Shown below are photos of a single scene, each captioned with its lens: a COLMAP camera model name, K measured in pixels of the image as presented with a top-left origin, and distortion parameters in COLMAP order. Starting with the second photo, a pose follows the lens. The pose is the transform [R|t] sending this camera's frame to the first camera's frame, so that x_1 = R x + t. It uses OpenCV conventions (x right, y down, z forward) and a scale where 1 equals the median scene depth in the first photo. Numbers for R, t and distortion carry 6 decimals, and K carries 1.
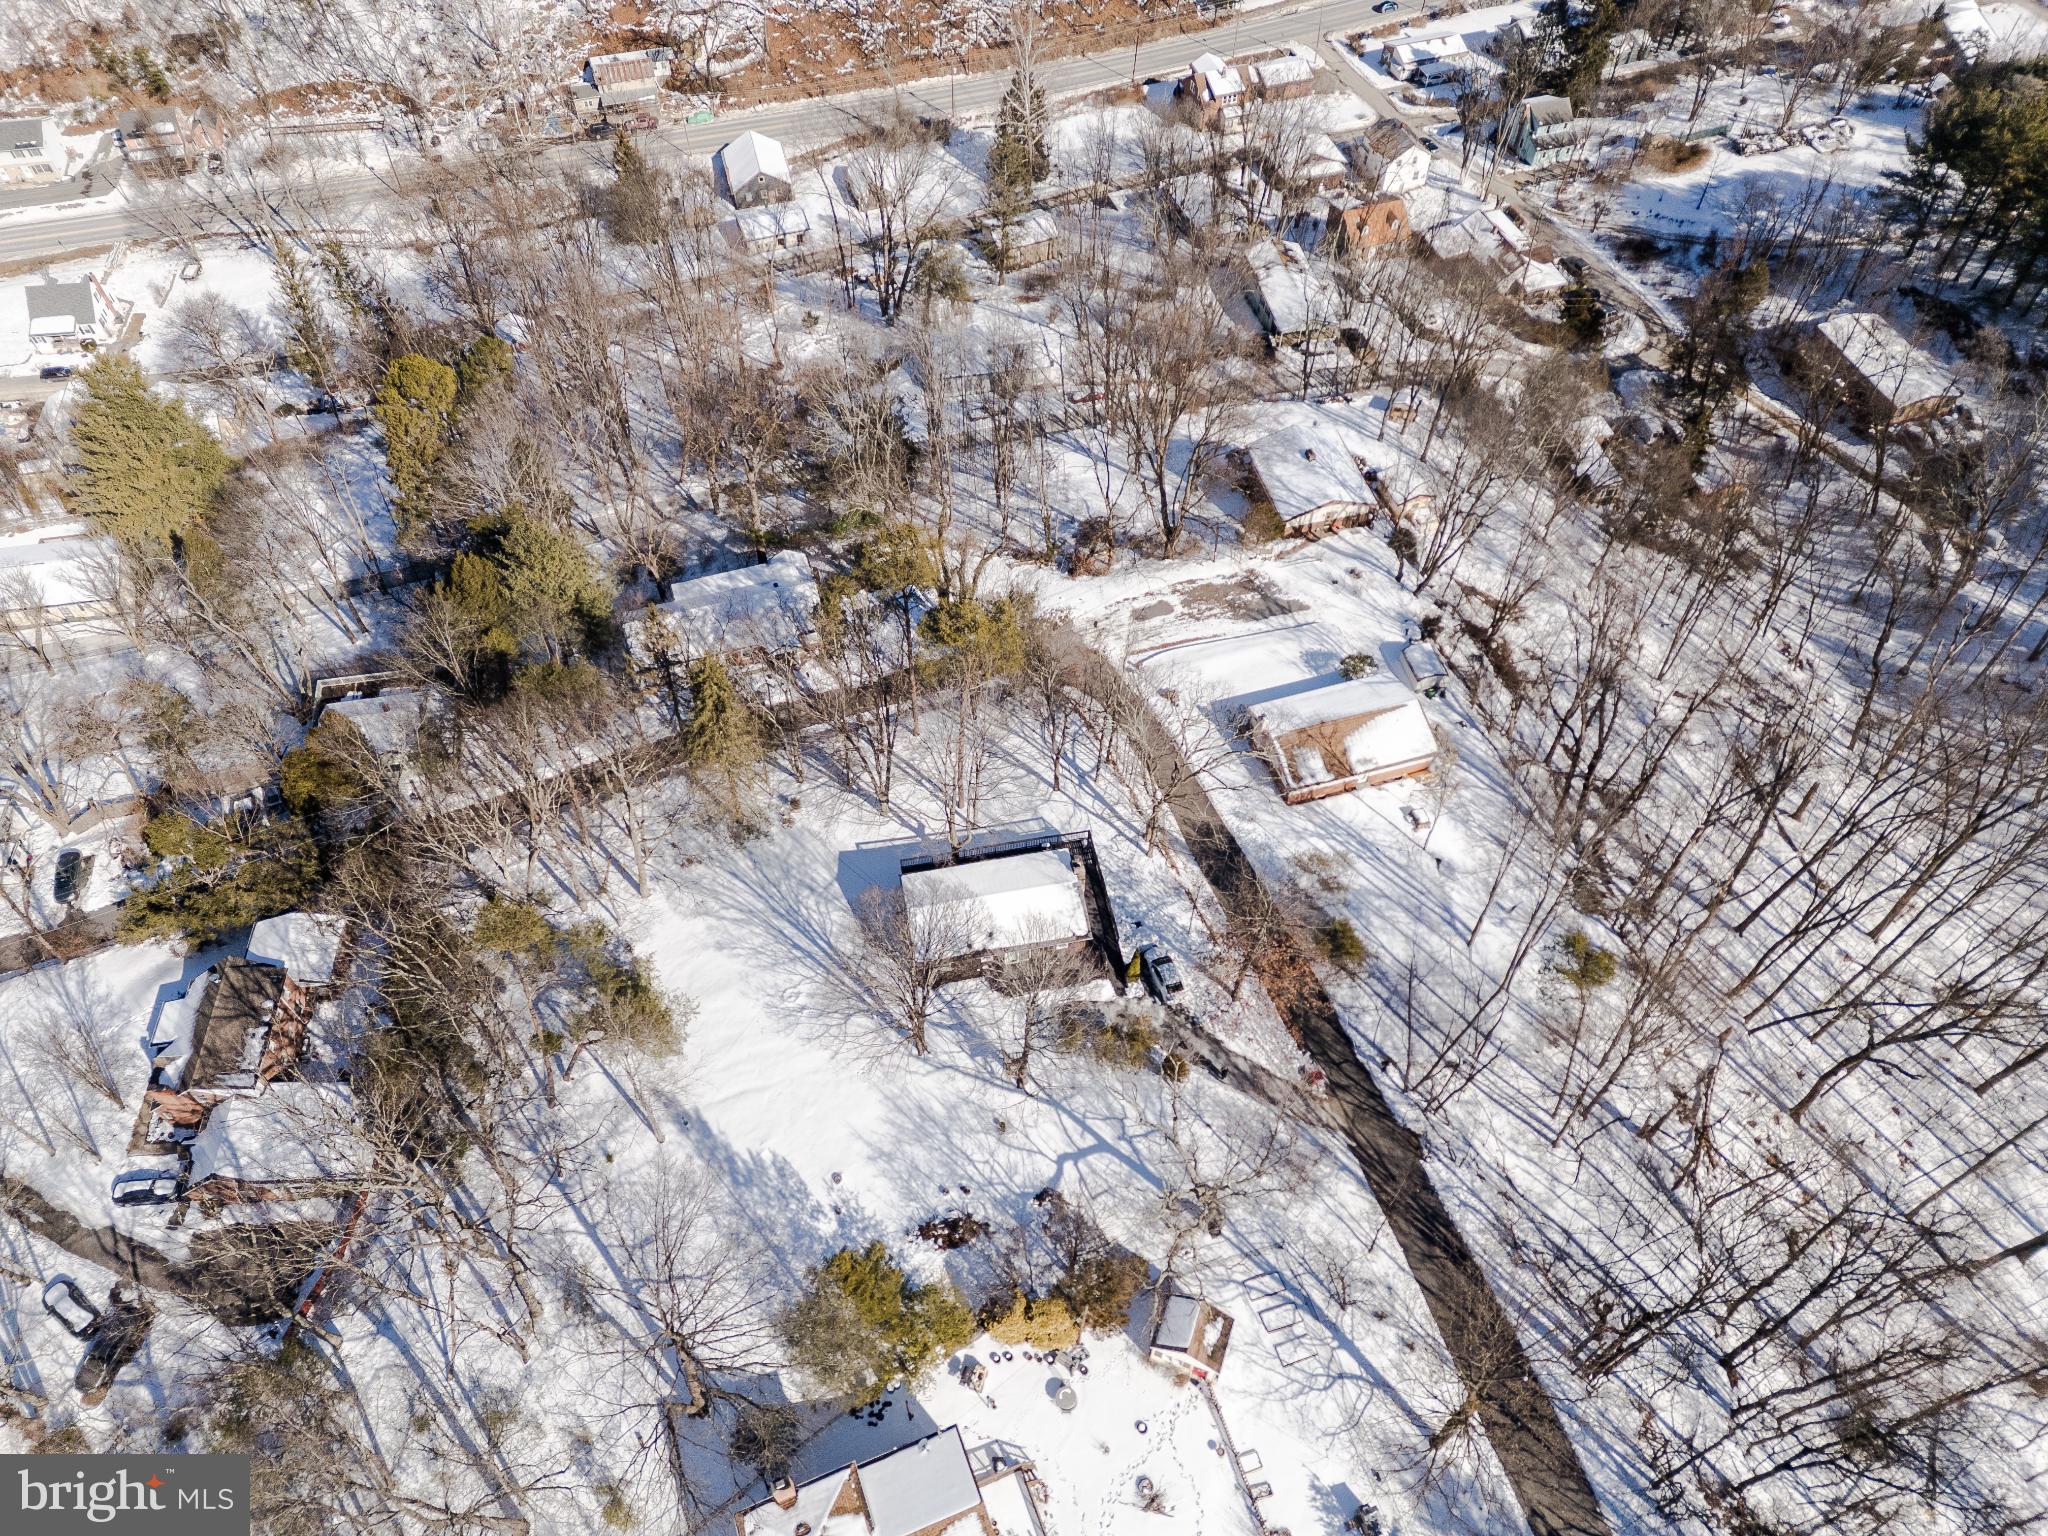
lens RADIAL K [[1435.0, 0, 1033.3], [0, 1435.0, 769.4], [0, 0, 1]] dist [0.047156, -0.024589]
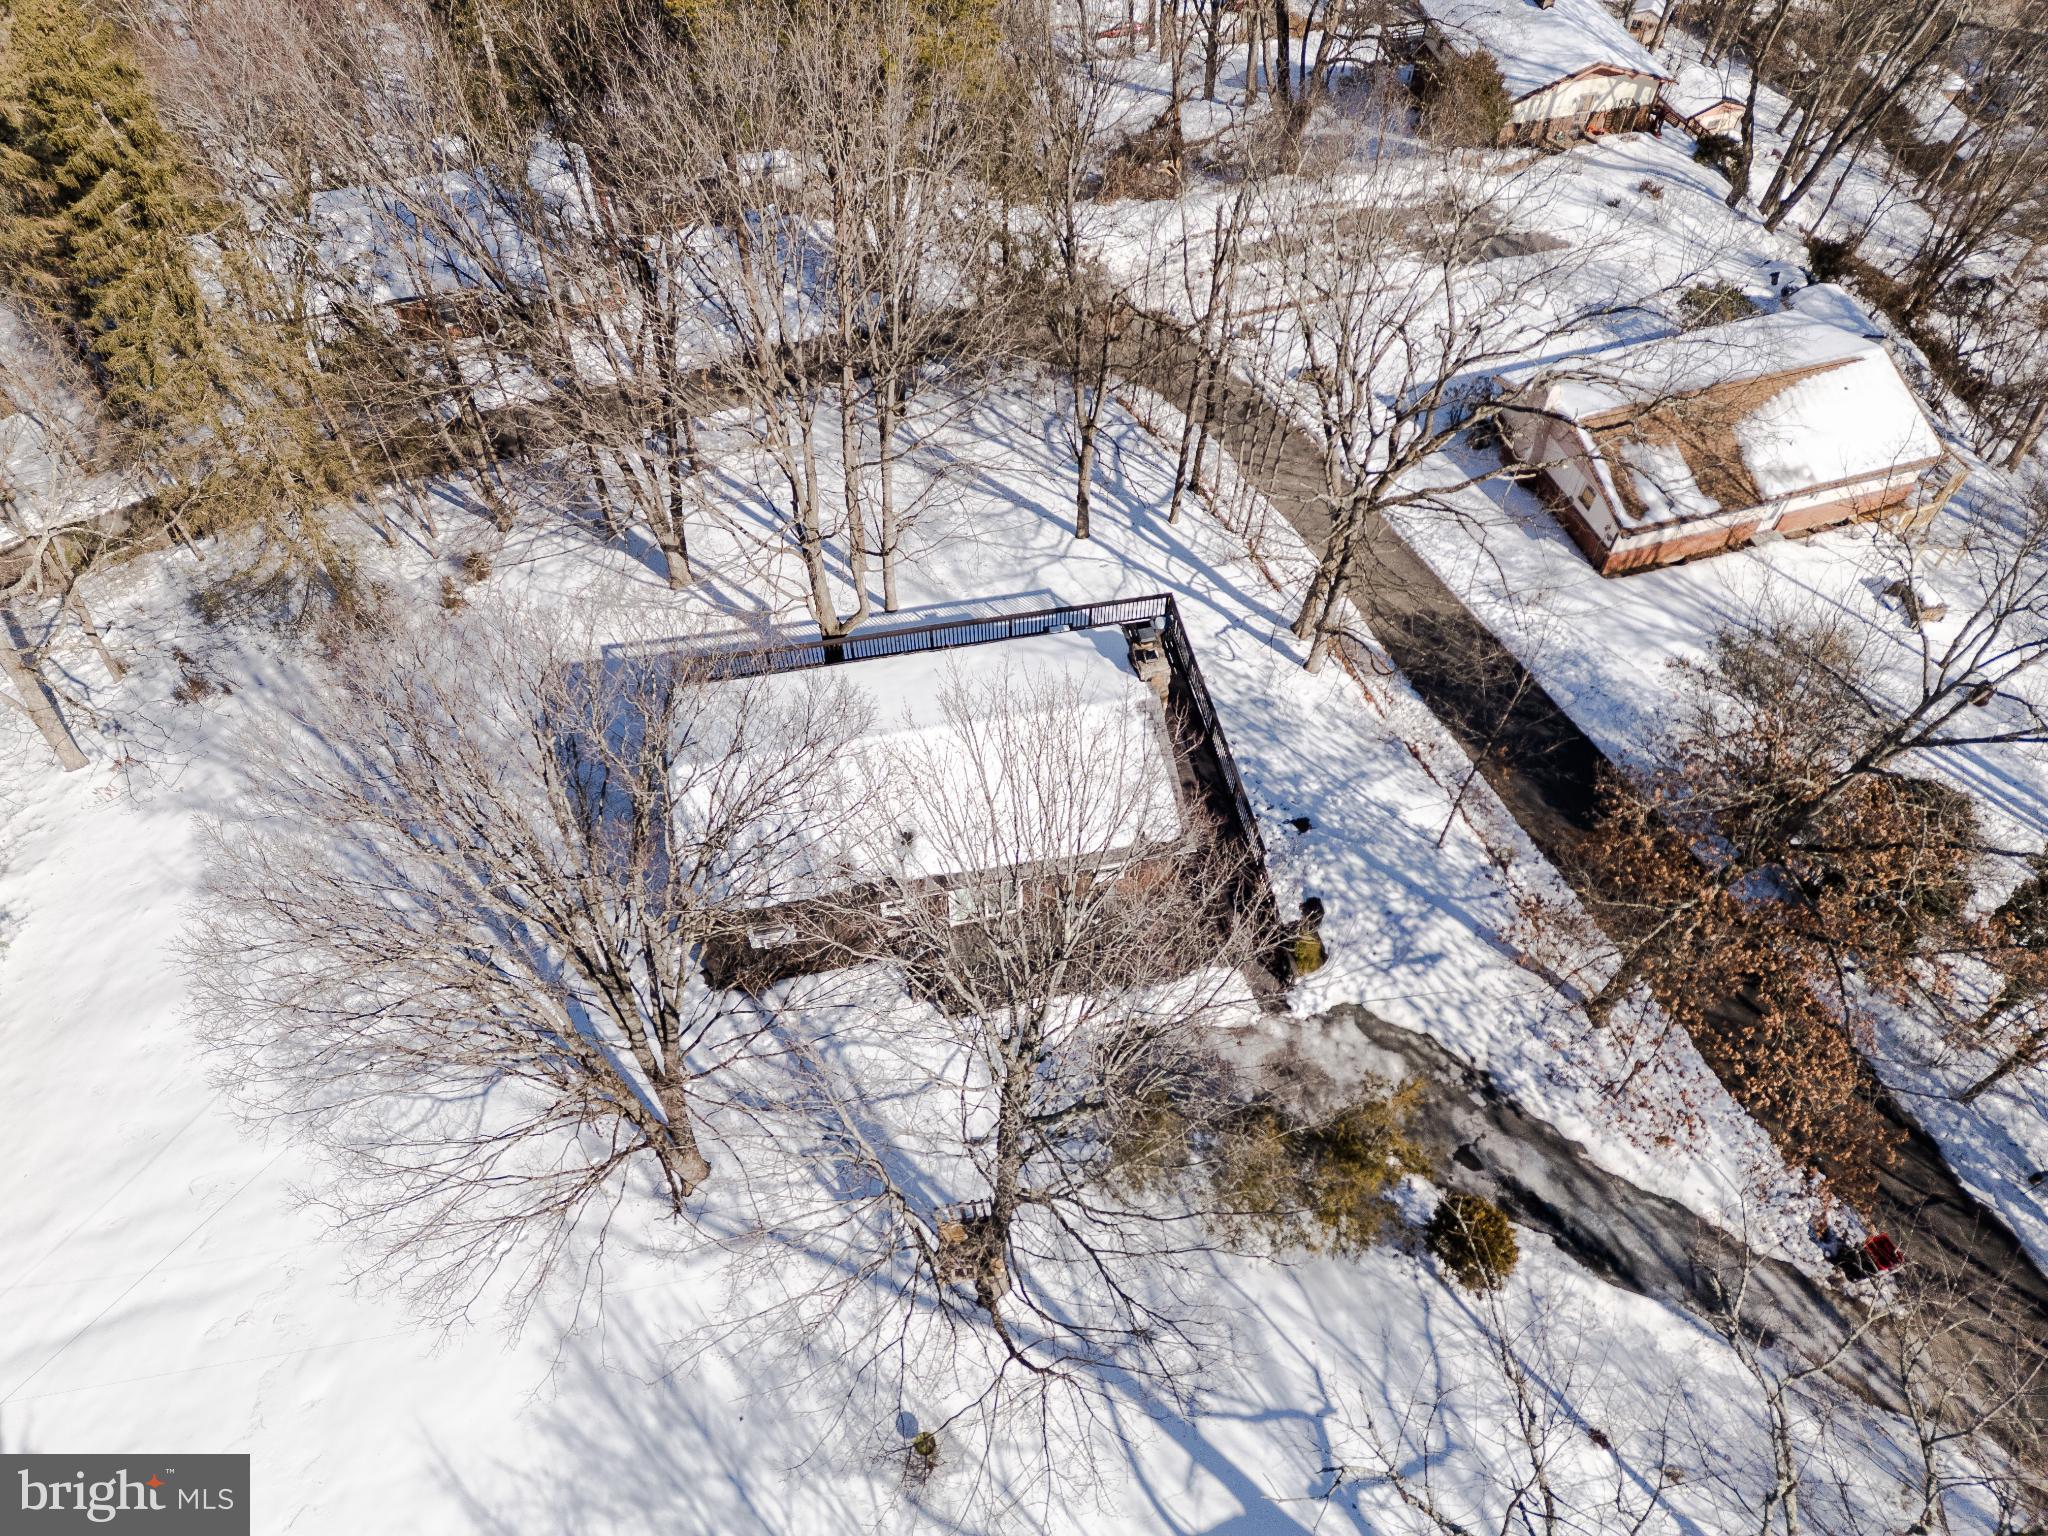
lens RADIAL K [[1435.0, 0, 1038.7], [0, 1435.0, 765.3], [0, 0, 1]] dist [0.047156, -0.024589]
pose [[0.999984, -0.002622, 0.005037, 0.000846], [0.002657, 0.999972, -0.006948, 0.091529], [-0.005018, 0.006961, 0.999963, 0.596452]]
